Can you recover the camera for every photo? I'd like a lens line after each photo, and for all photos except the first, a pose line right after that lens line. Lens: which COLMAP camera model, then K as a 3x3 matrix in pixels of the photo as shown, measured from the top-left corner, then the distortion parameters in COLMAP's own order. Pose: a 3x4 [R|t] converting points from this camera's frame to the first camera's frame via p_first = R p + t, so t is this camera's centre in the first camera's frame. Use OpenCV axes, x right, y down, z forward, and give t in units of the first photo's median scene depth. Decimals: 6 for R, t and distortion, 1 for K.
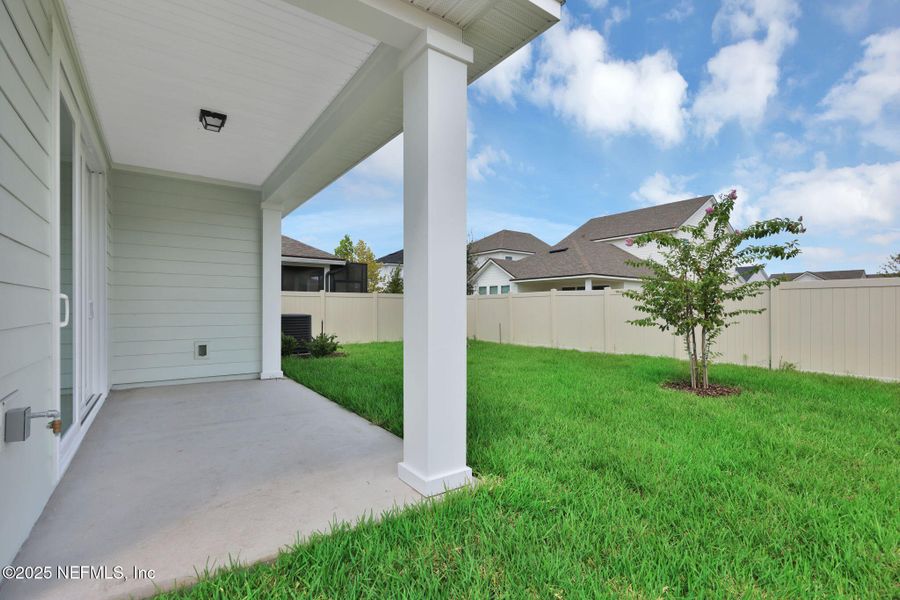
lens RADIAL K [[424.7, 0, 452.3], [0, 424.7, 308.7], [0, 0, 1]] dist [0.000201, 0.000485]
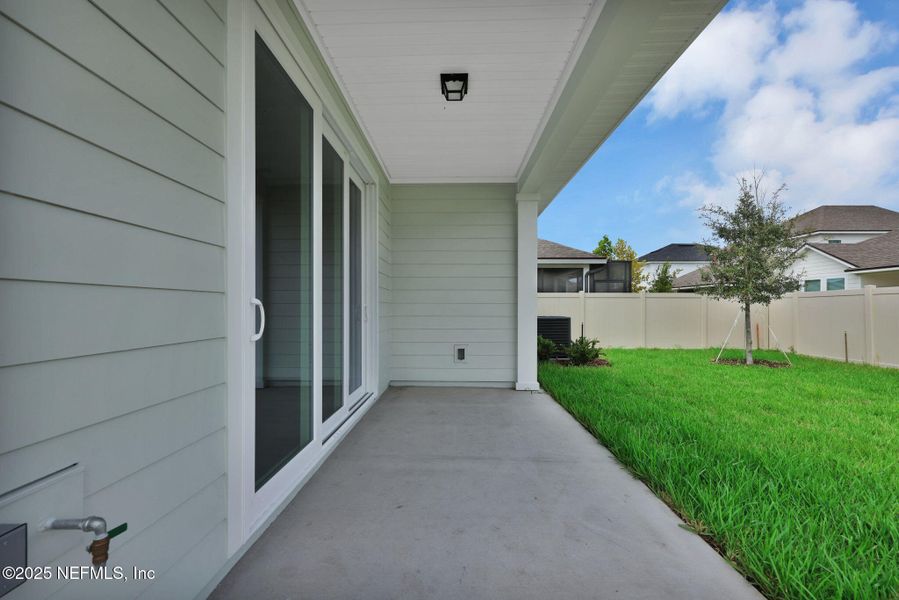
lens RADIAL K [[366.0, 0, 447.9], [0, 366.0, 306.4], [0, 0, 1]] dist [0.000191, -0.000791]
pose [[0.802294, -0.001639, -0.596926, -0.063119], [-0.001668, 0.999986, -0.004987, -0.004886], [0.596926, 0.004997, 0.802280, 0.179724]]
